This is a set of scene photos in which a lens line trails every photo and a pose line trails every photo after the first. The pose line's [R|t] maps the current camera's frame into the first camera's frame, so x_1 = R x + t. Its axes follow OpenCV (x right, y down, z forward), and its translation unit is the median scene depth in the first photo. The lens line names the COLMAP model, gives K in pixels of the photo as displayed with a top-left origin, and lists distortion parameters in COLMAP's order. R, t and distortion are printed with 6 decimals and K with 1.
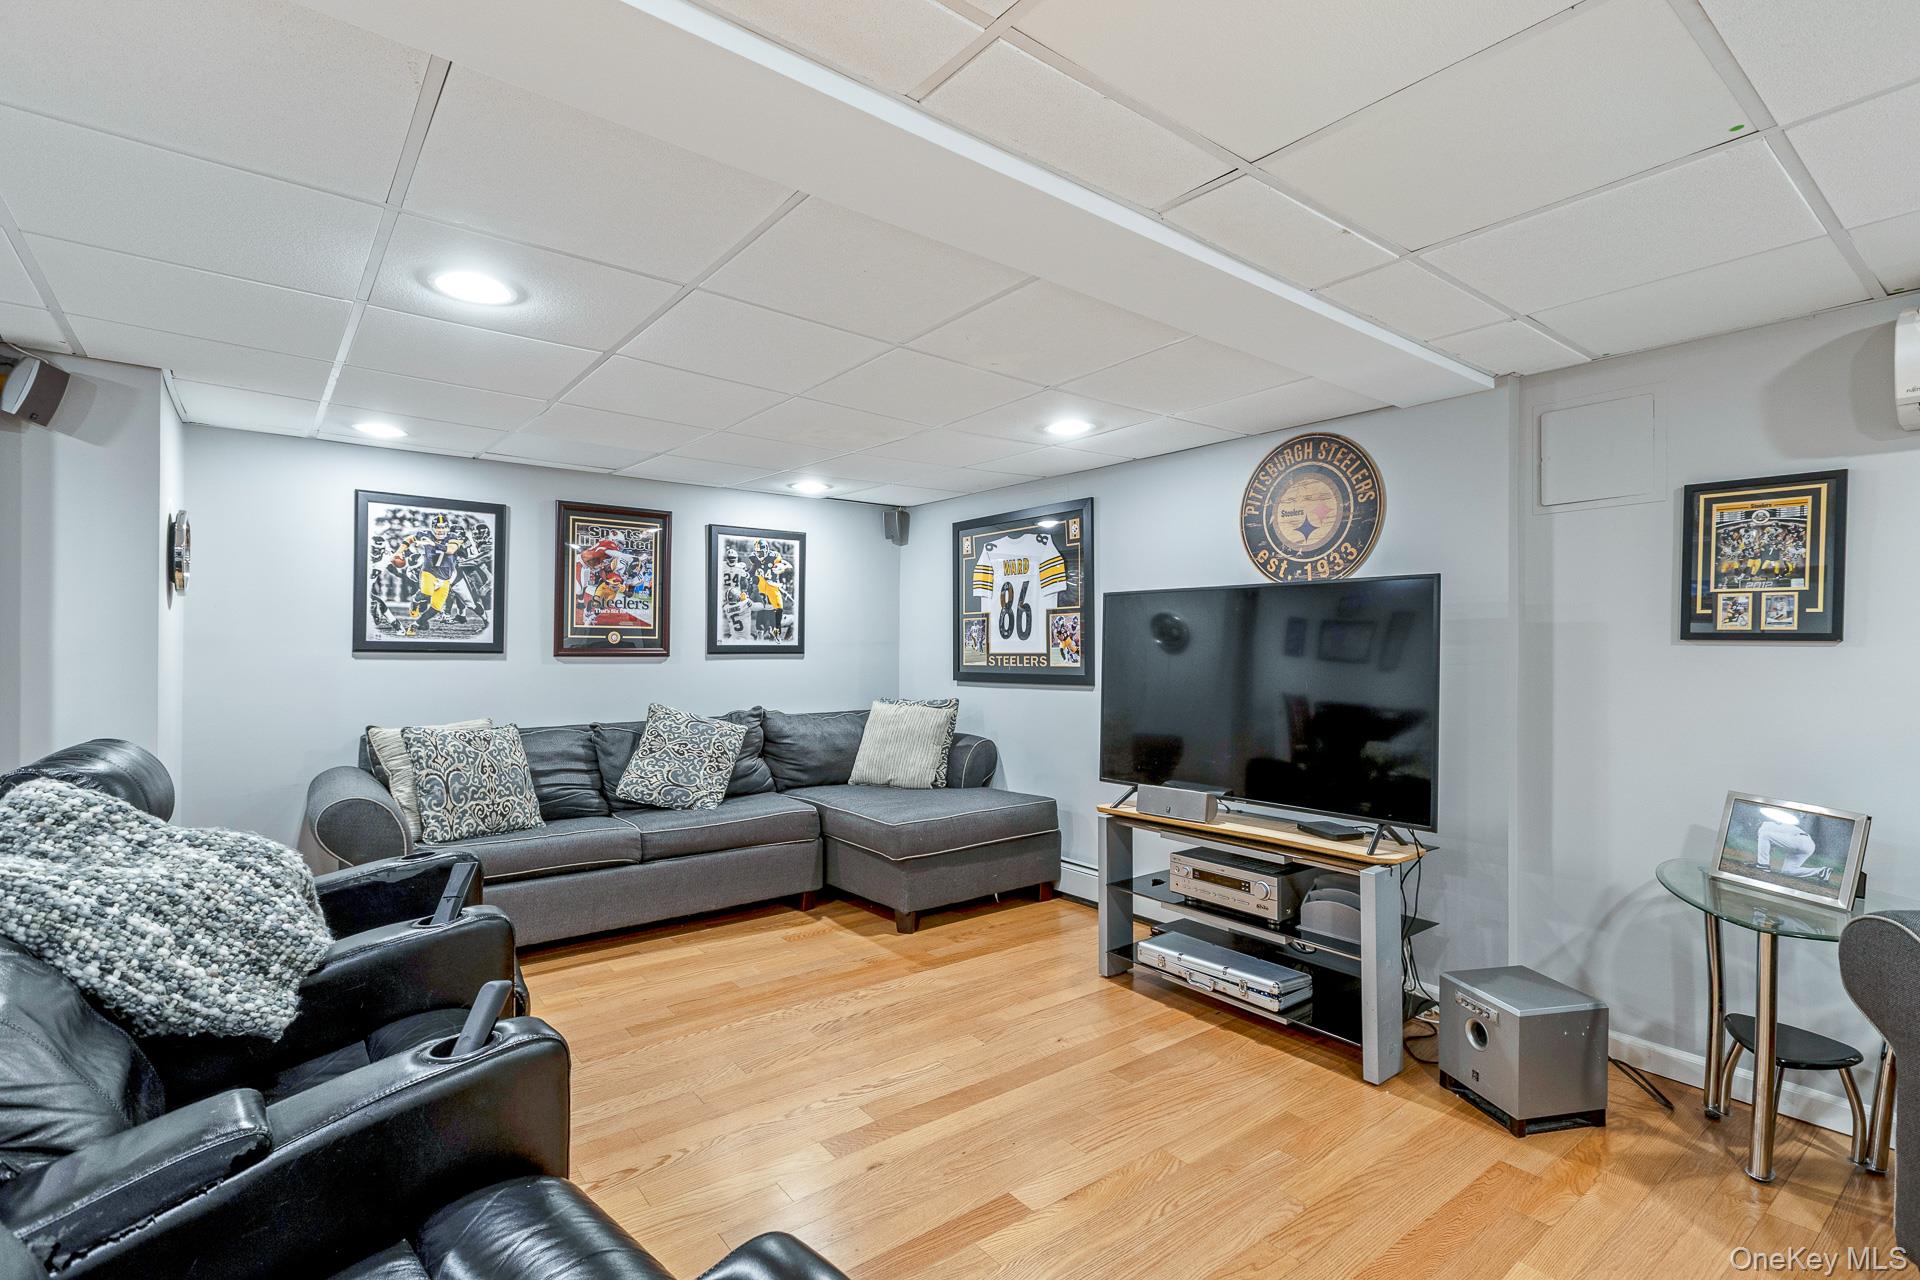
lens RADIAL K [[890.3, 0, 959.2], [0, 890.3, 645.3], [0, 0, 1]] dist [-0.006826, -0.002178]
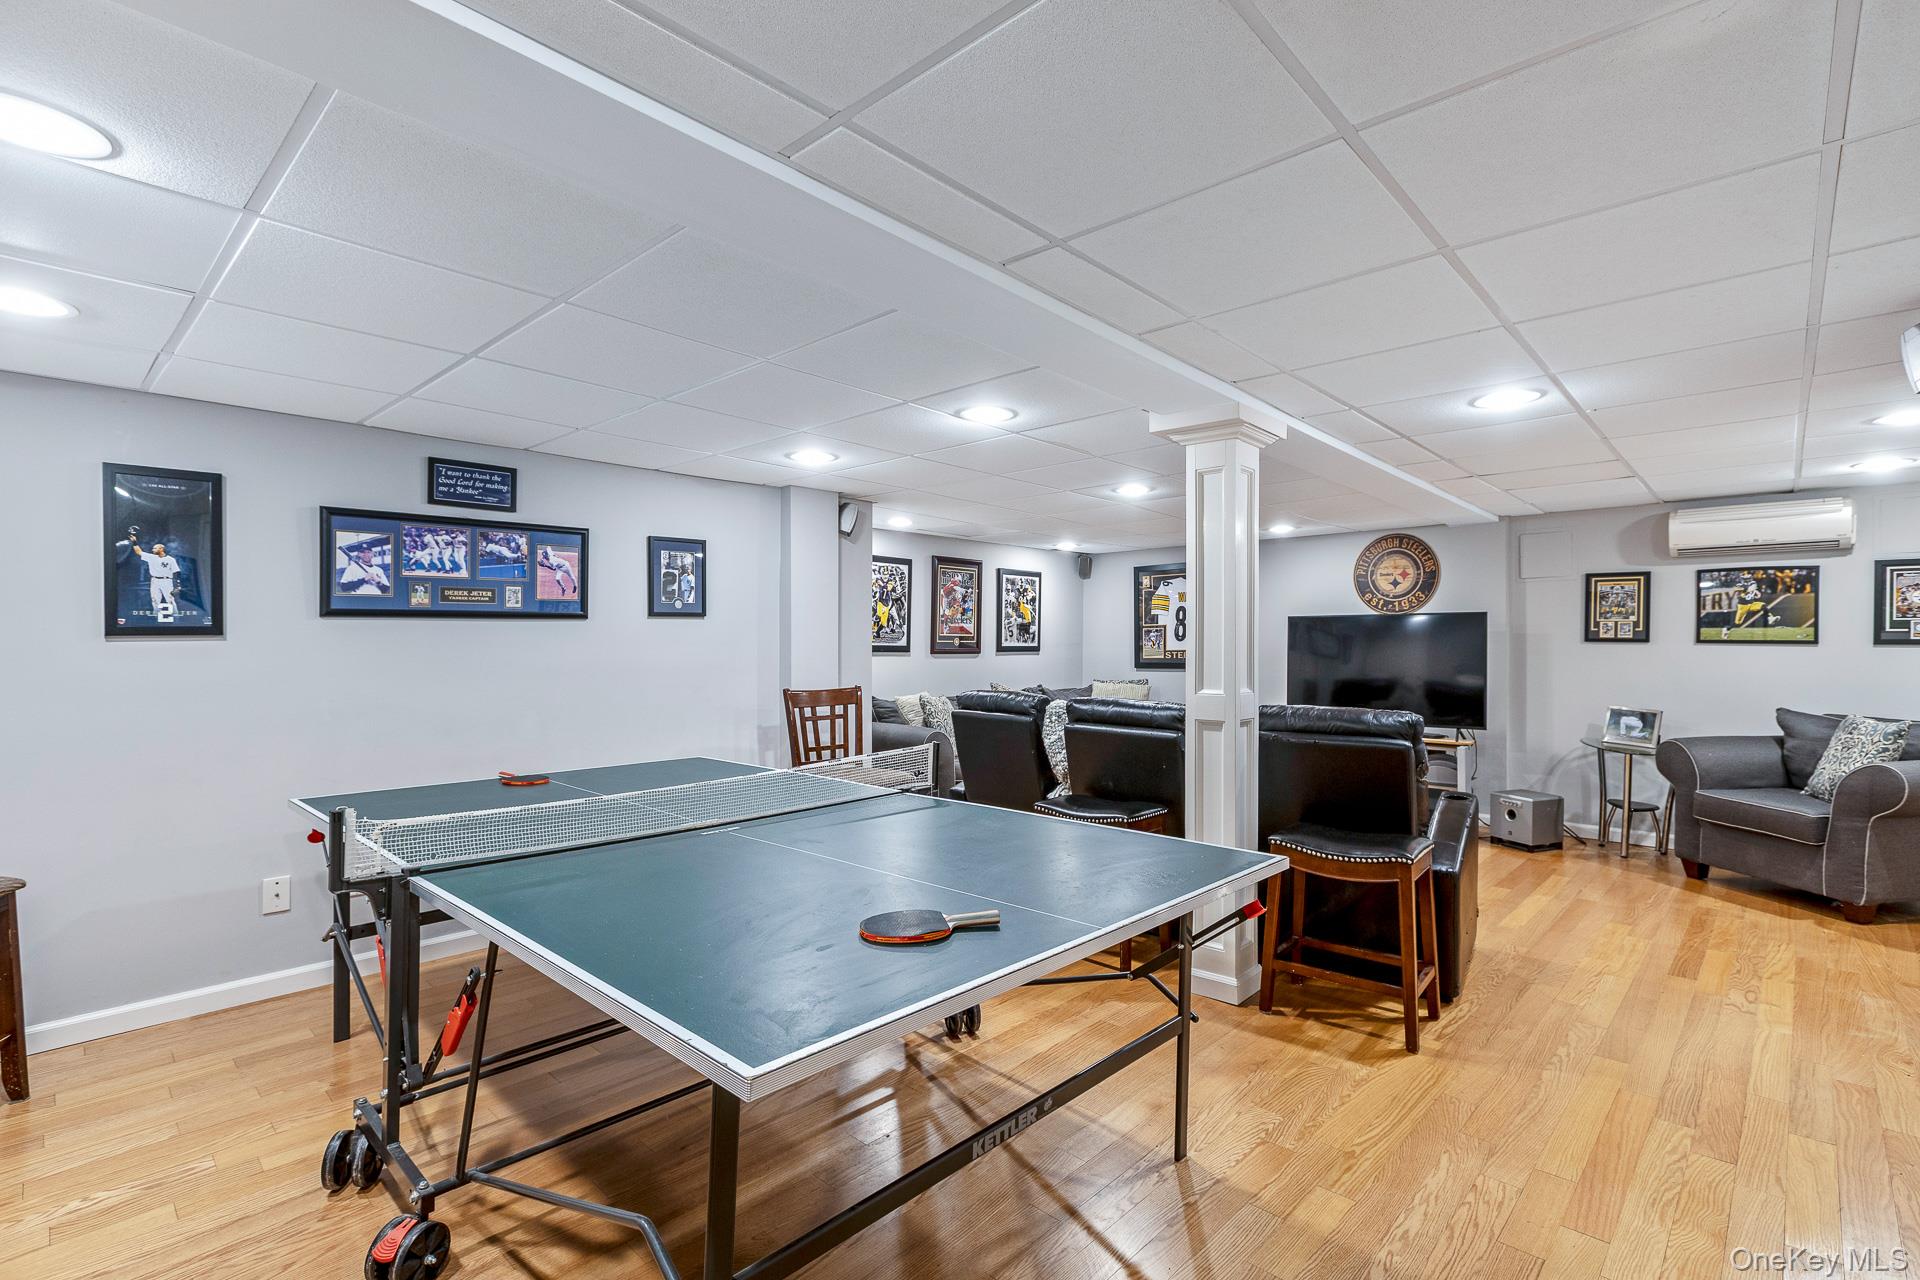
lens RADIAL K [[890.3, 0, 956.9], [0, 890.3, 642.1], [0, 0, 1]] dist [-0.006826, -0.002178]
pose [[0.987000, -0.004851, 0.160646, -0.694968], [0.005200, 0.999985, -0.001750, -0.005837], [-0.160636, 0.002563, 0.987010, -0.601186]]
